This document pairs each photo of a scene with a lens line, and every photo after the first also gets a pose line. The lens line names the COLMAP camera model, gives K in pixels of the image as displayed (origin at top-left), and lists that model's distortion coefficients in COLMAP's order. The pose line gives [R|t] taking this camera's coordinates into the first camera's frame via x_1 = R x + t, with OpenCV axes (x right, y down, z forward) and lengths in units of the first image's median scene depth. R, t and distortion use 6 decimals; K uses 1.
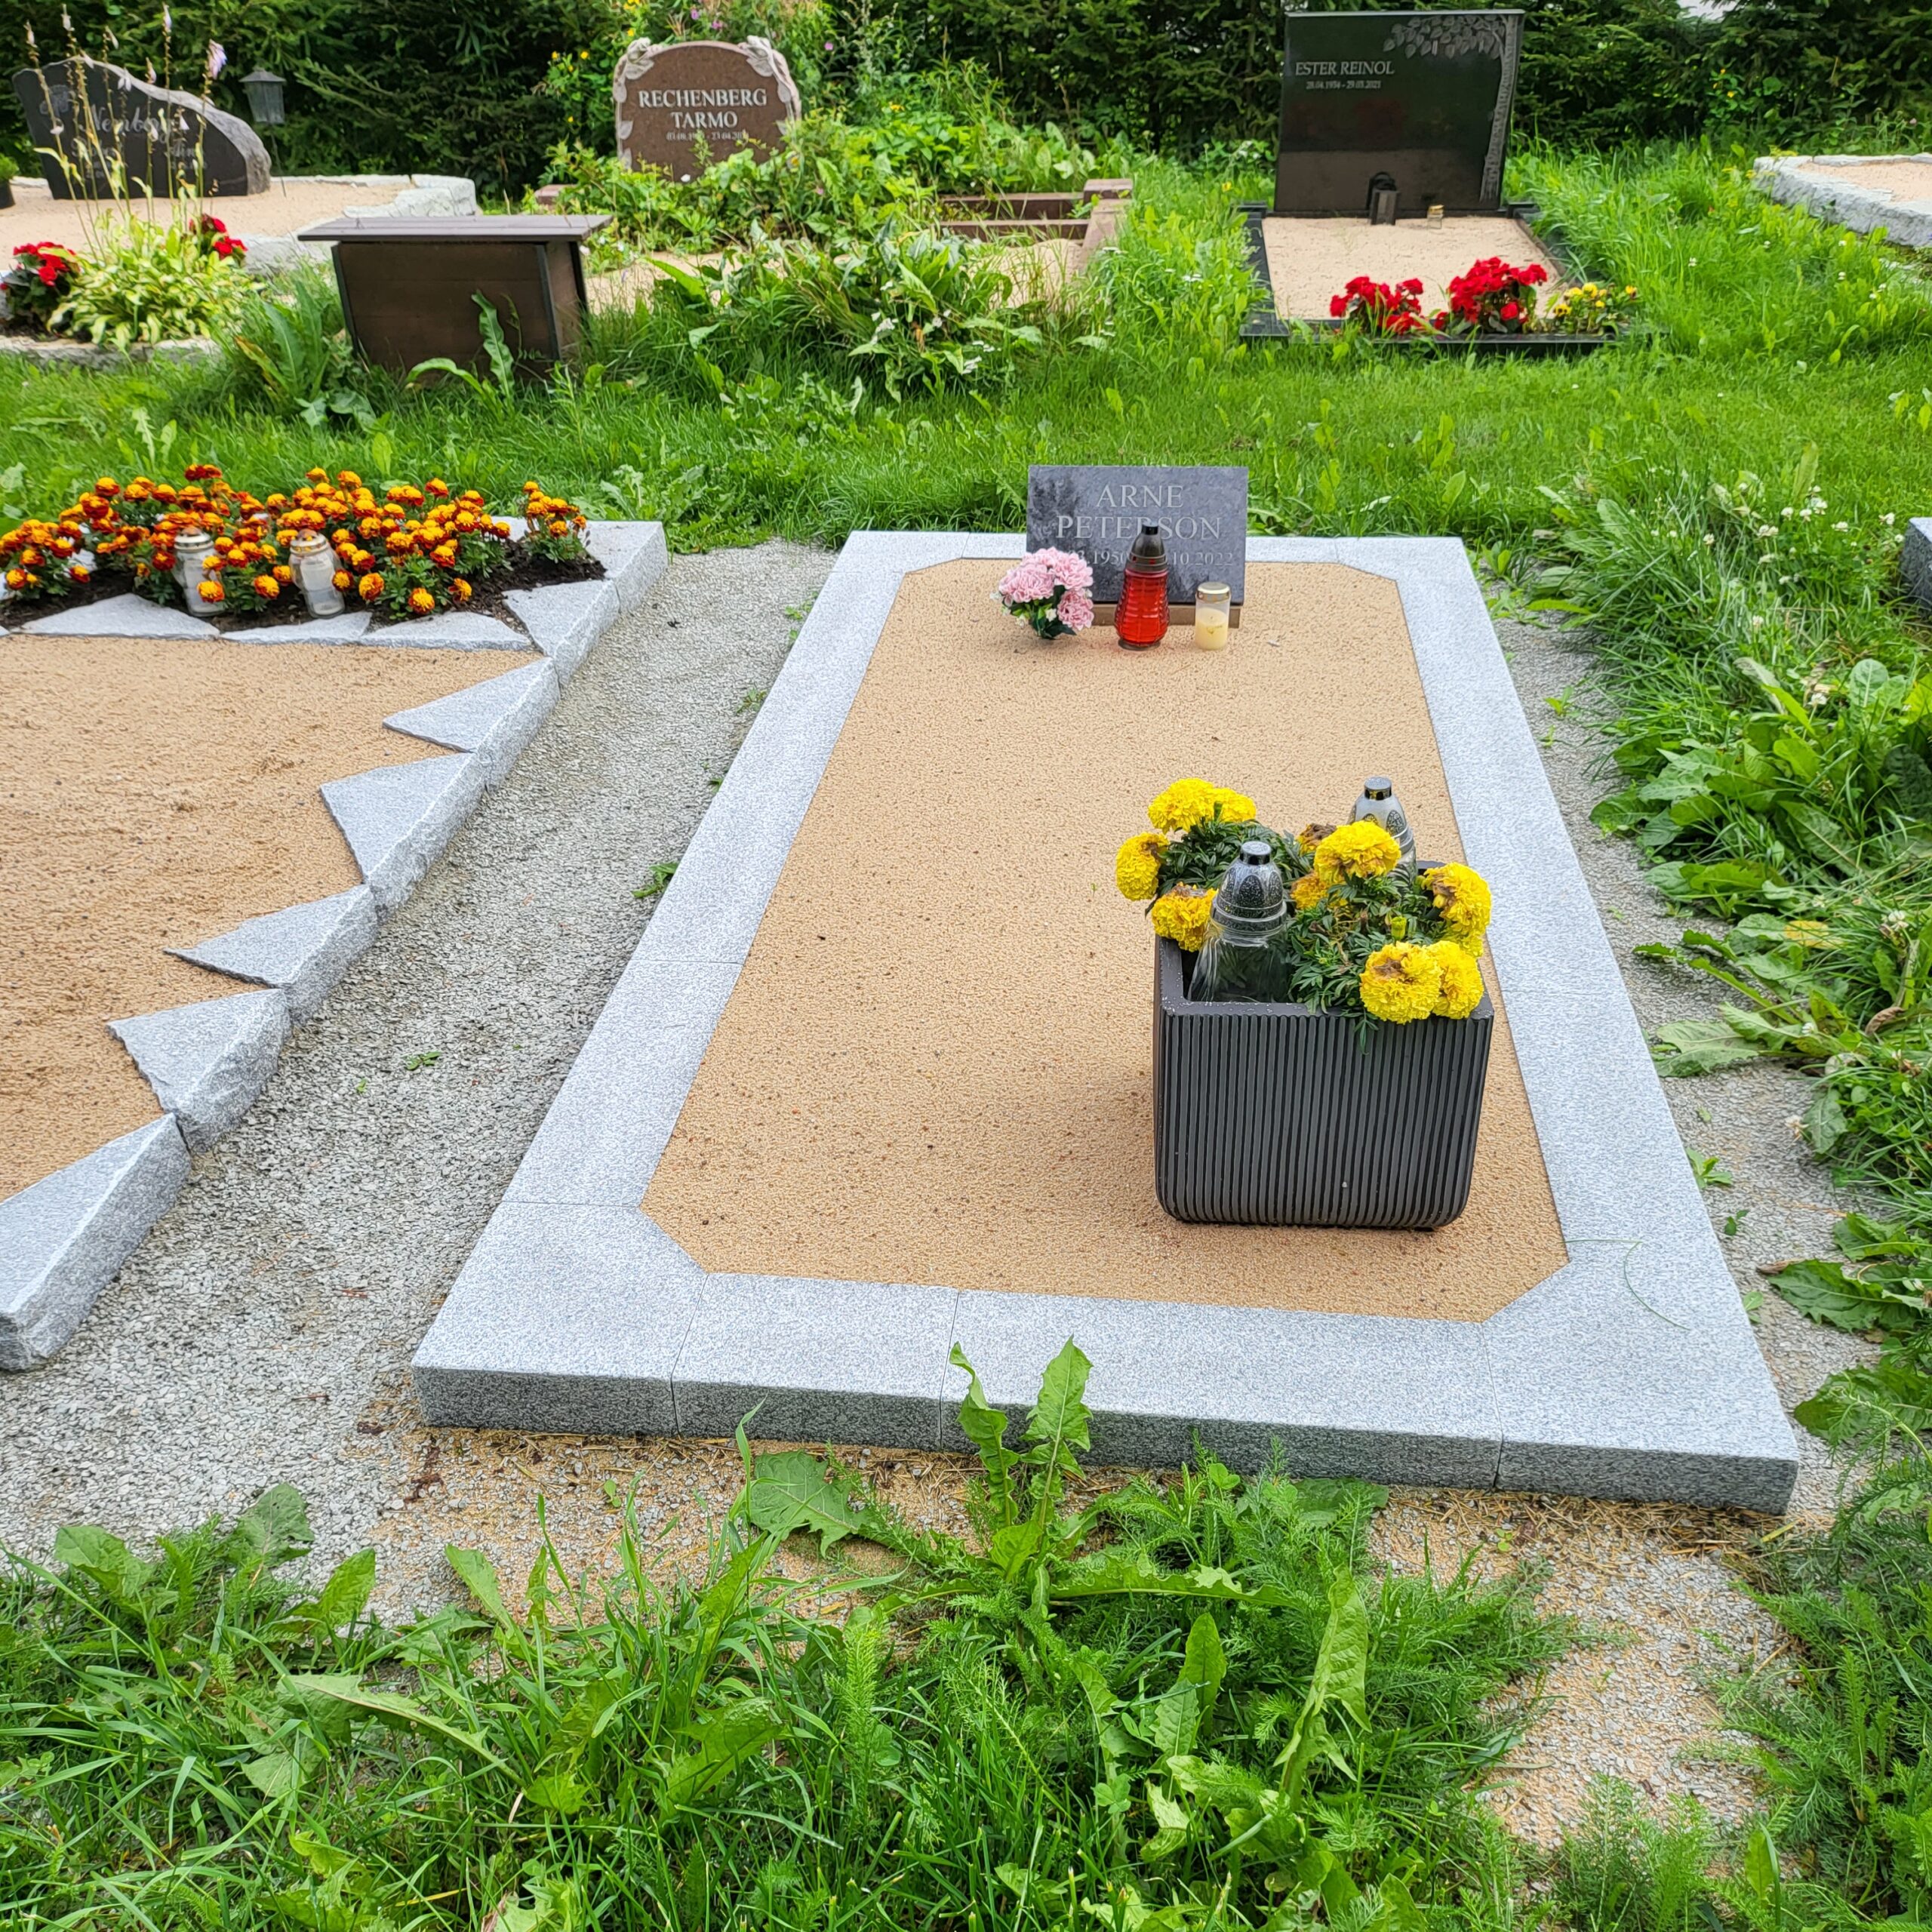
lens RADIAL K [[1821.8, 0, 966.0], [0, 1821.8, 966.0], [0, 0, 1]] dist [0.067923, -0.086919]
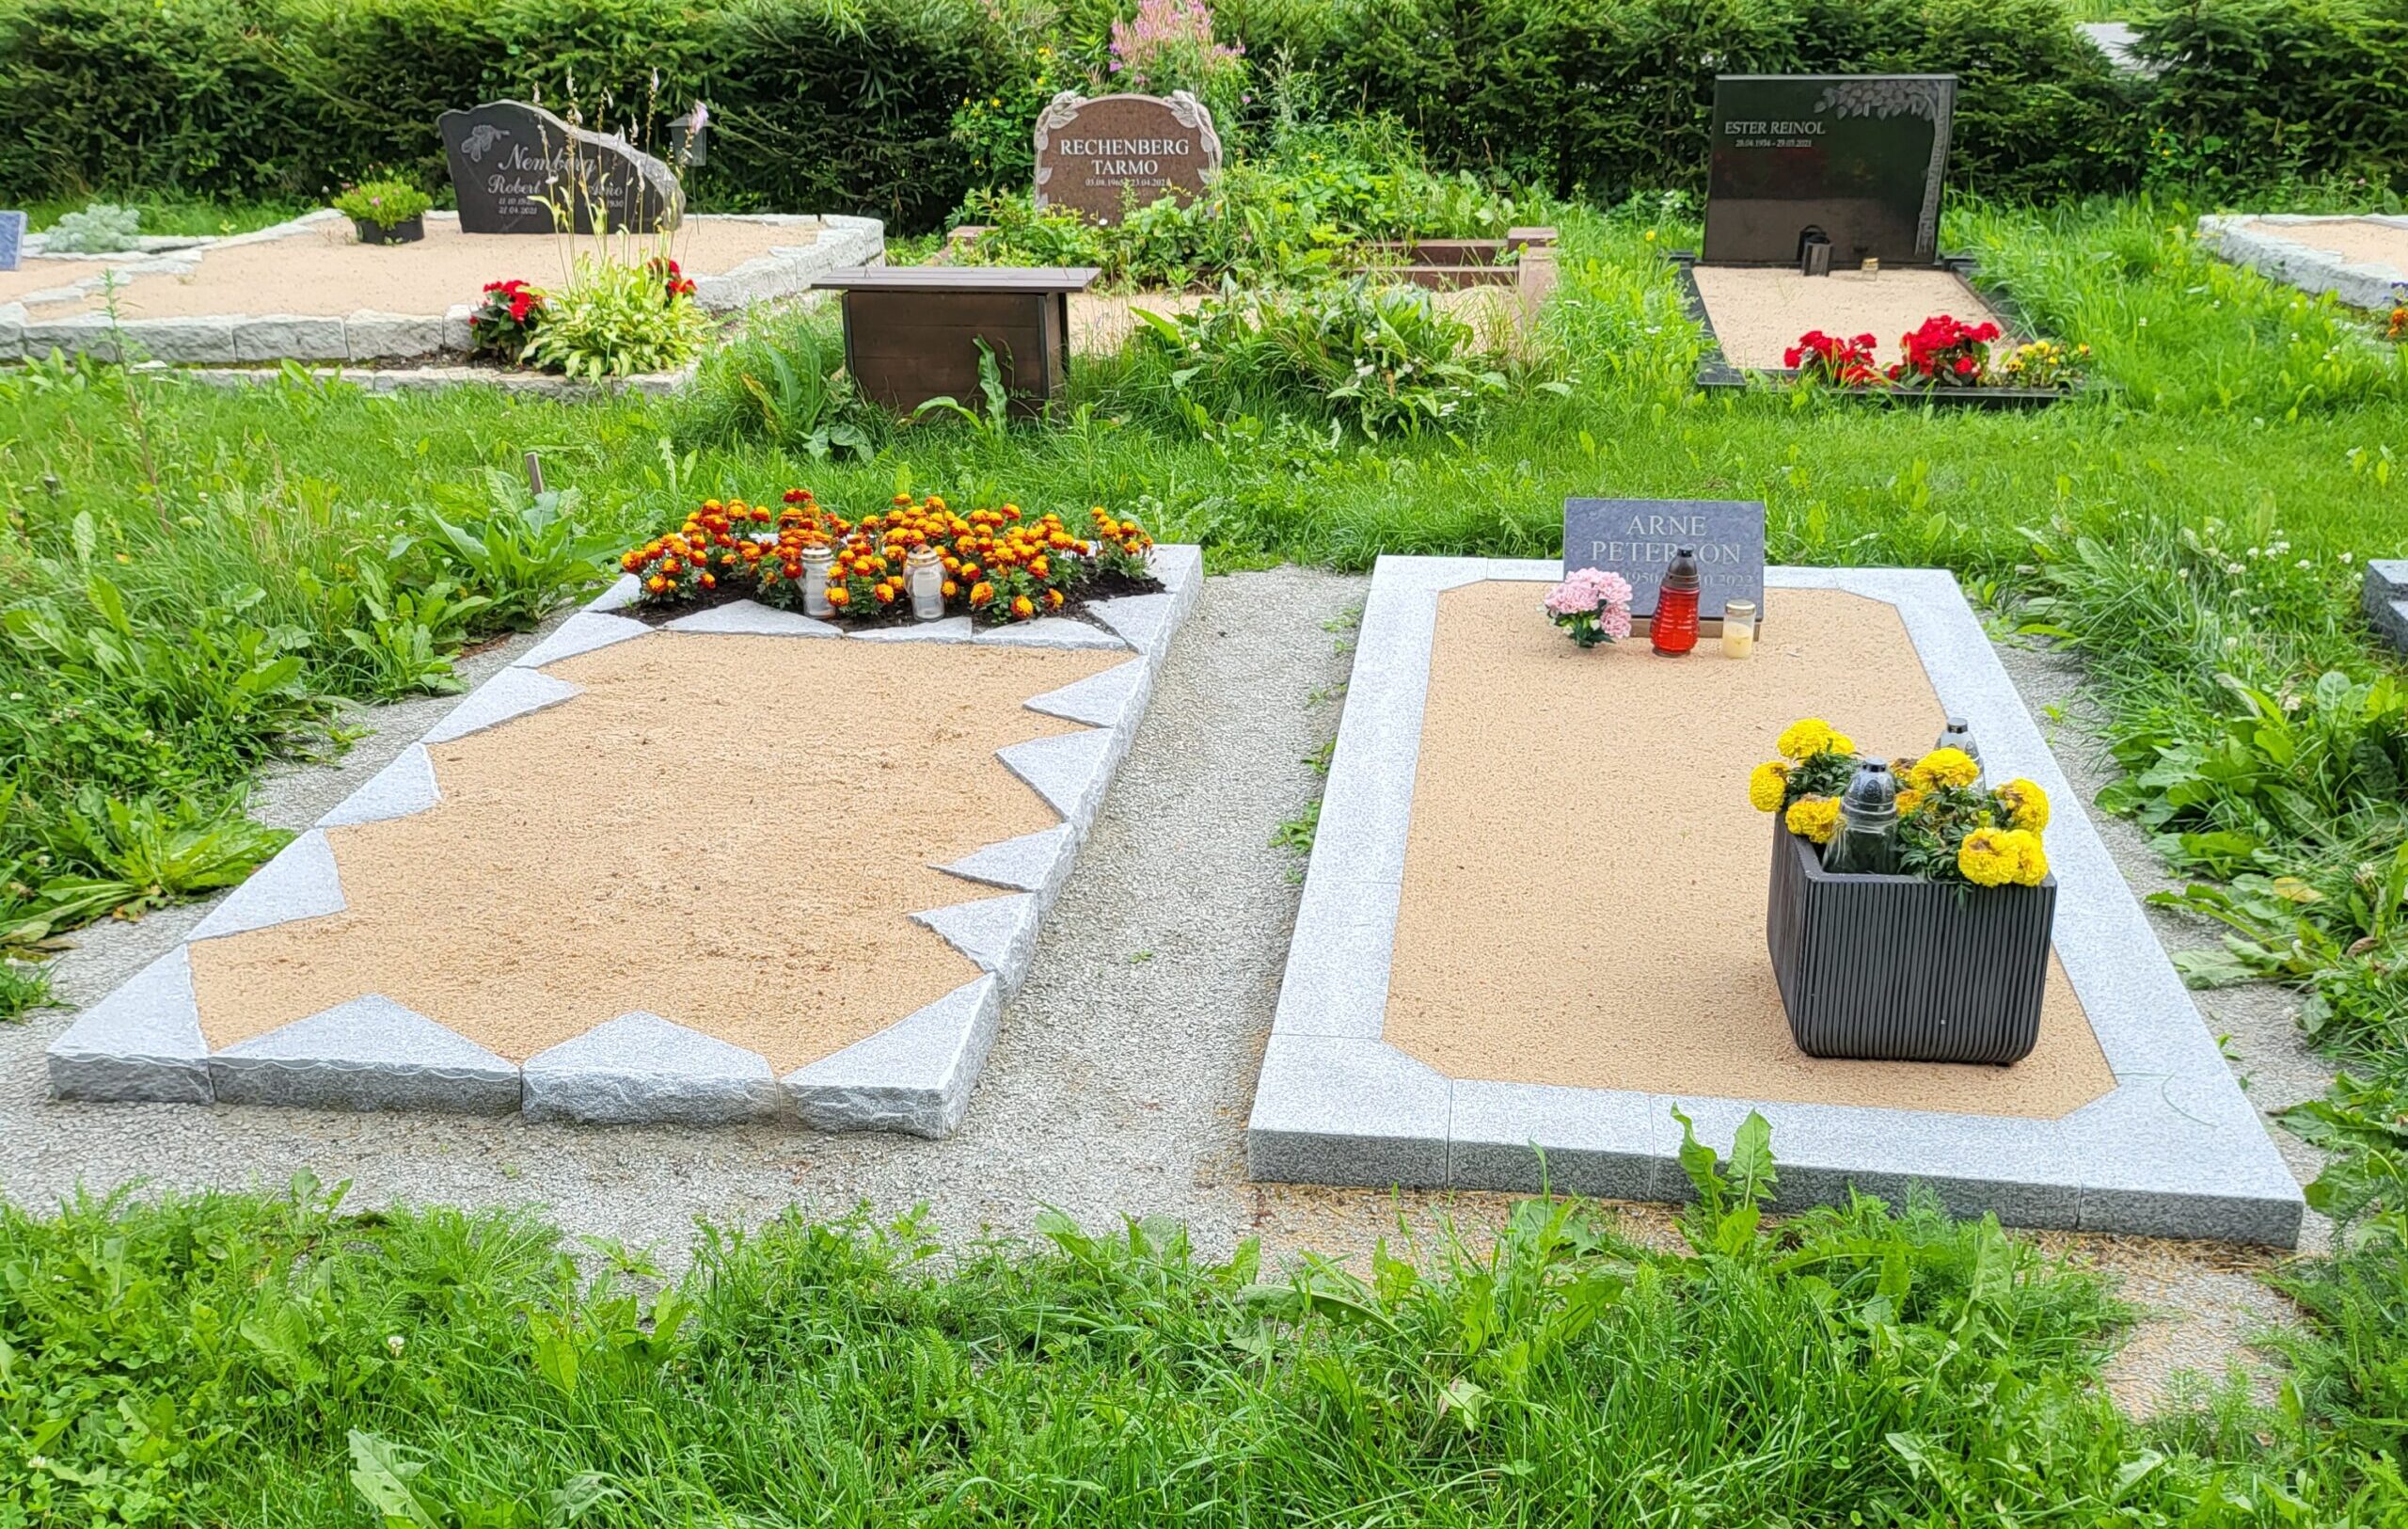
lens RADIAL K [[2272.0, 0, 1174.6], [0, 2272.0, 728.0], [0, 0, 1]] dist [0.059107, -0.058377]
pose [[0.999403, 0.019493, -0.028509, -0.132688], [-0.024094, 0.984945, -0.171183, 0.090663], [0.024743, 0.171768, 0.984827, -0.293462]]
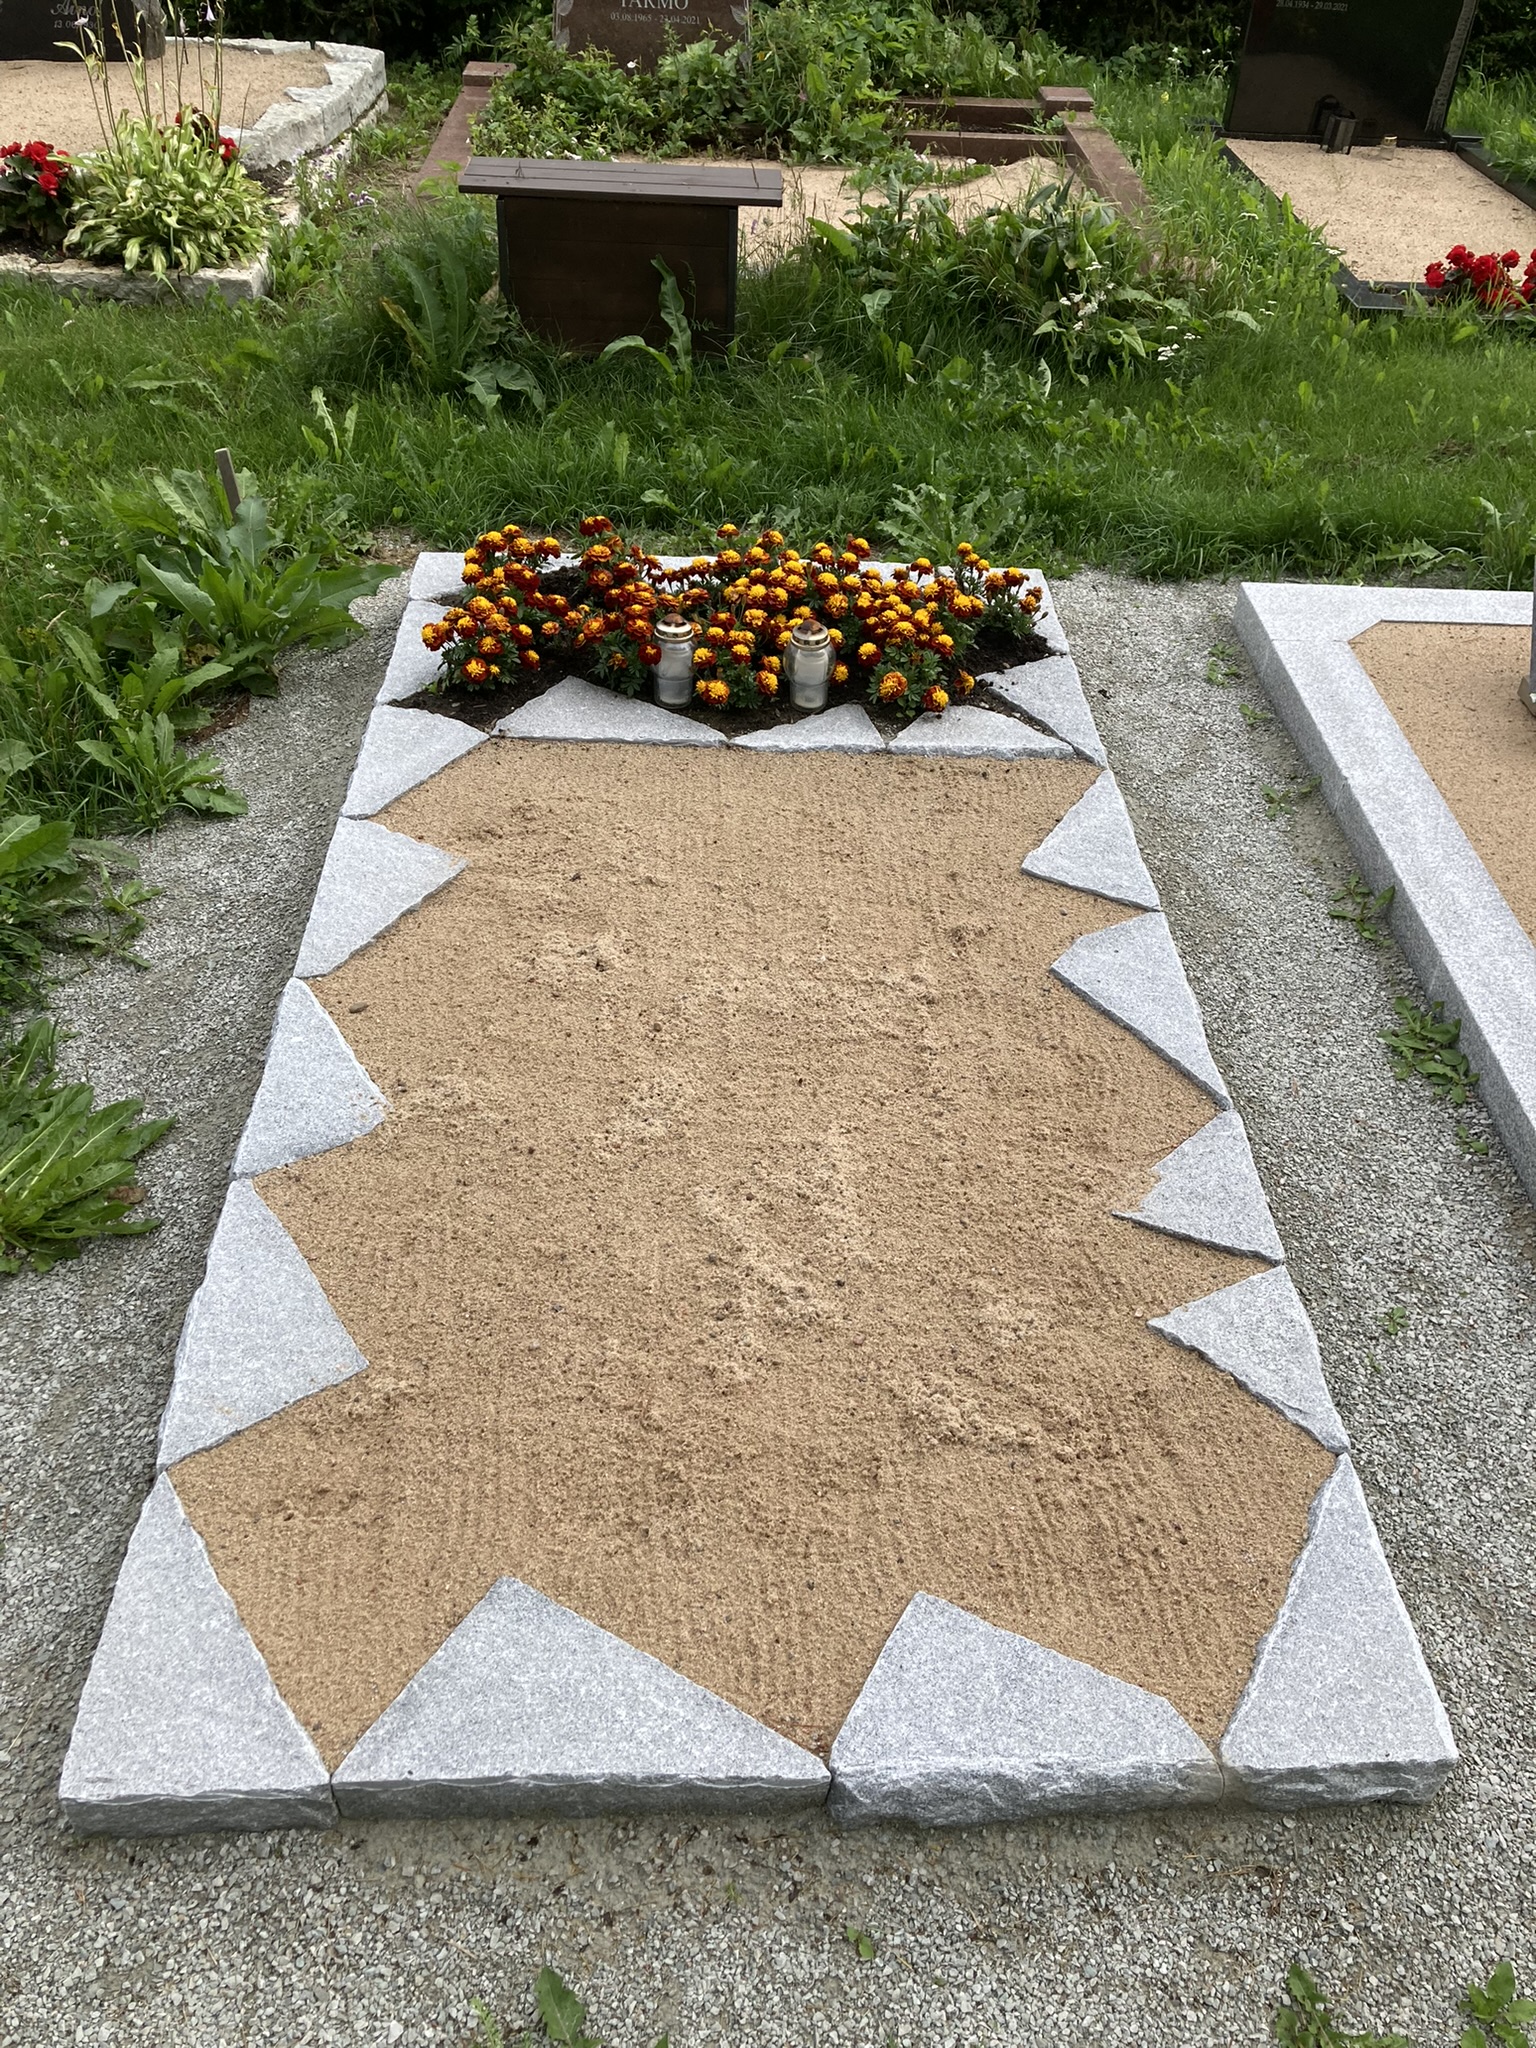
lens RADIAL K [[1679.4, 0, 768.0], [0, 1679.4, 1024.0], [0, 0, 1]] dist [0.017213, -0.004131]
pose [[0.987091, -0.038182, 0.155544, -0.428153], [0.013145, 0.987205, 0.158915, -0.140947], [-0.159622, -0.154819, 0.974963, 0.118731]]
